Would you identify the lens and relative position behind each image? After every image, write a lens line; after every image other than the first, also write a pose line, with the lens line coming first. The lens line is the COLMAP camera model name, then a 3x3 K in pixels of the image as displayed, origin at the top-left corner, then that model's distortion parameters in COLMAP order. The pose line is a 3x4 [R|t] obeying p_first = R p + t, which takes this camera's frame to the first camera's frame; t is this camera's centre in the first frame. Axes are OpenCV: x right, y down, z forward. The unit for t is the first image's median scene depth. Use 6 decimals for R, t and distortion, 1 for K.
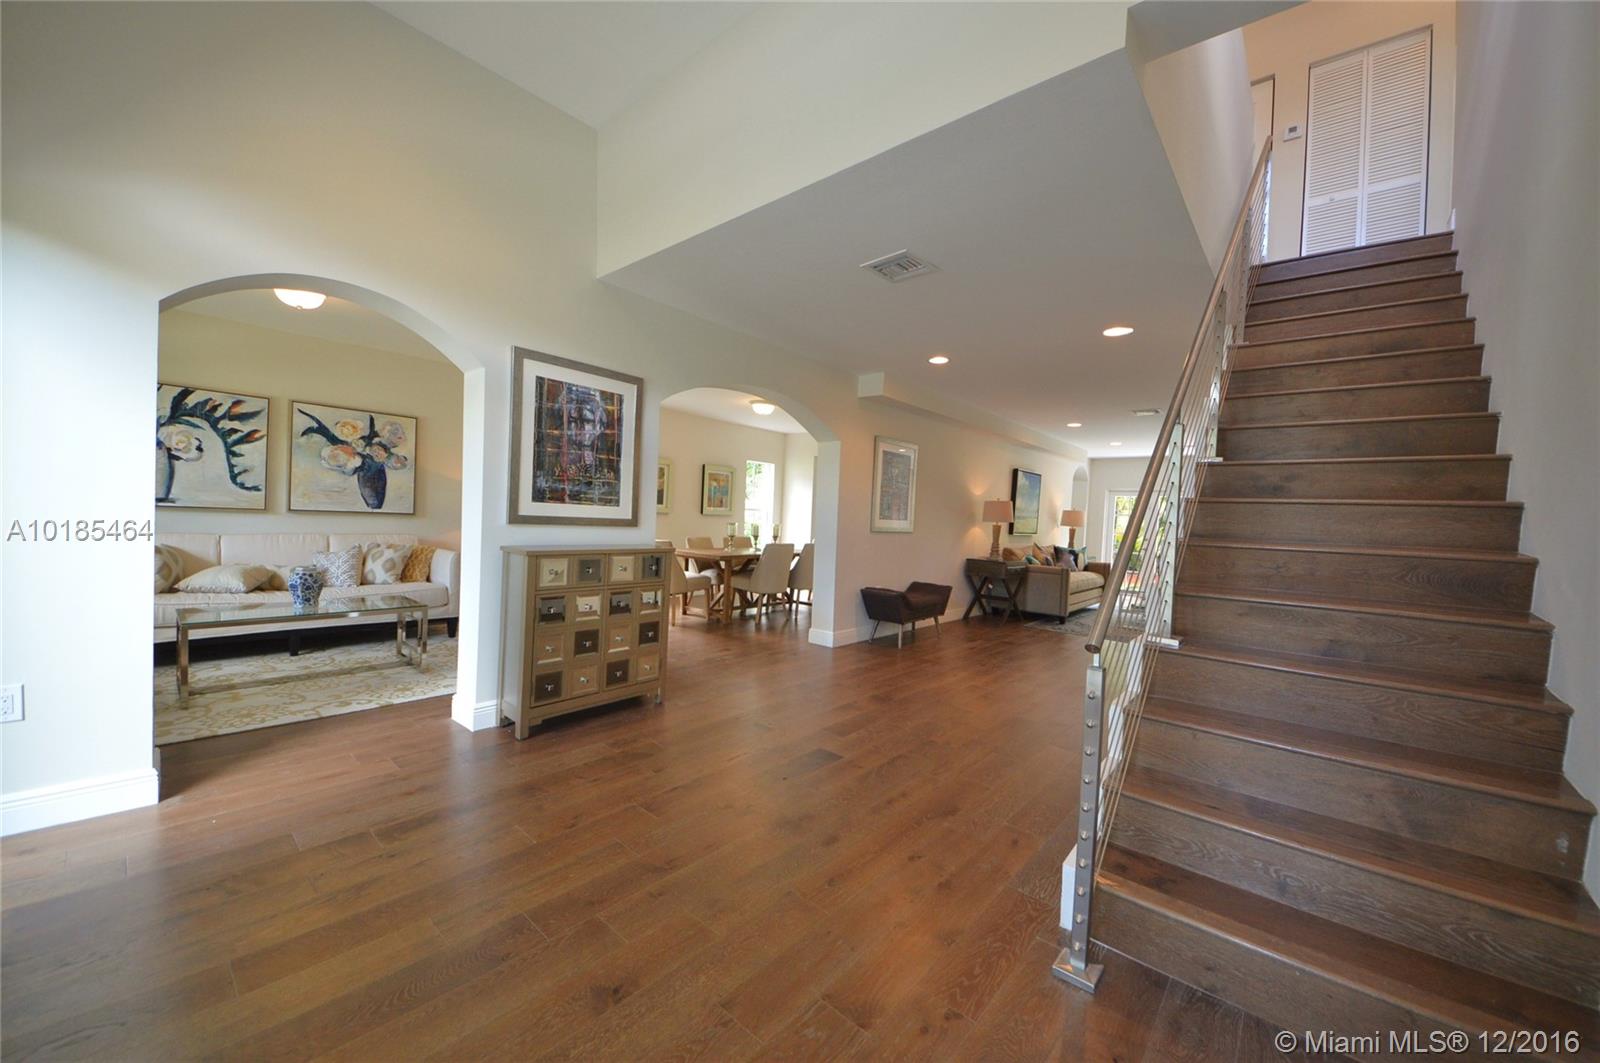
lens RADIAL K [[571.9, 0, 793.9], [0, 571.9, 532.2], [0, 0, 1]] dist [-0.018981, -0.000643]
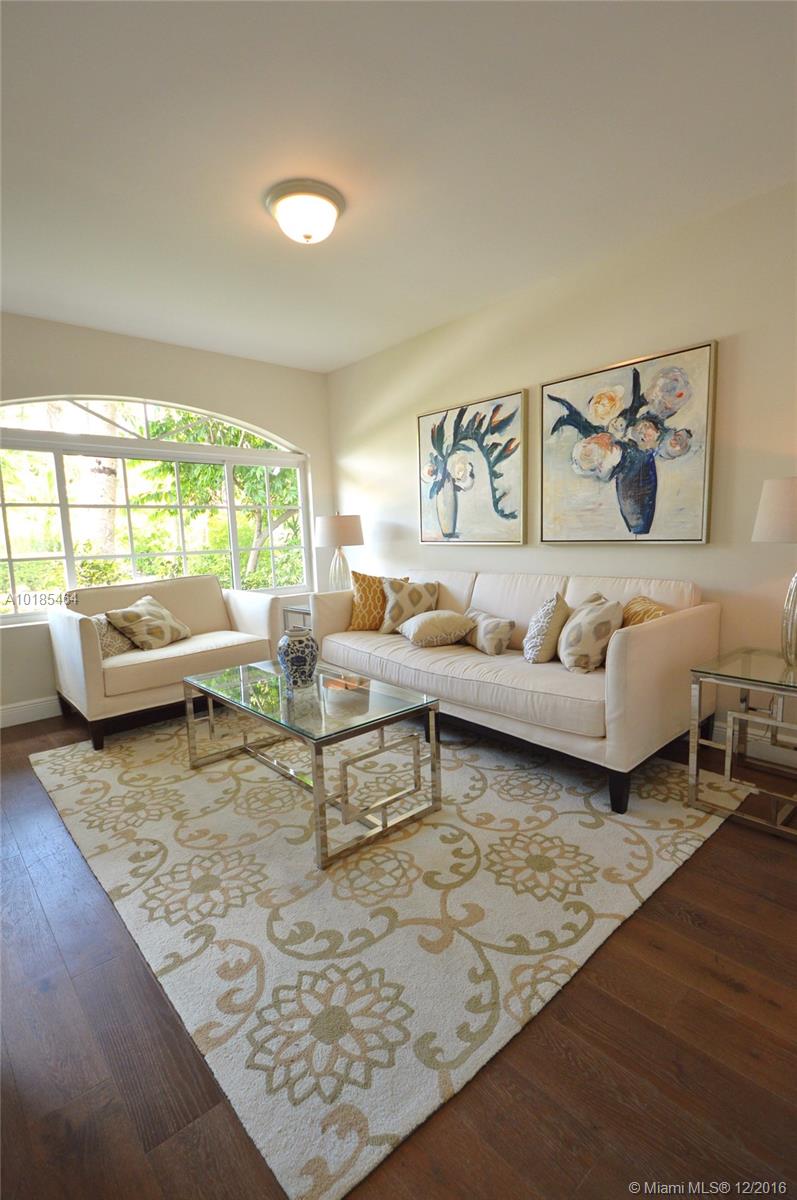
lens RADIAL K [[545.4, 0, 397.4], [0, 545.4, 608.7], [0, 0, 1]] dist [0.003786, 0.000106]
pose [[-0.112234, 0.097842, -0.988853, -0.171046], [-0.001474, 0.995123, 0.098630, -0.022747], [0.993681, 0.012527, -0.111543, 0.925234]]
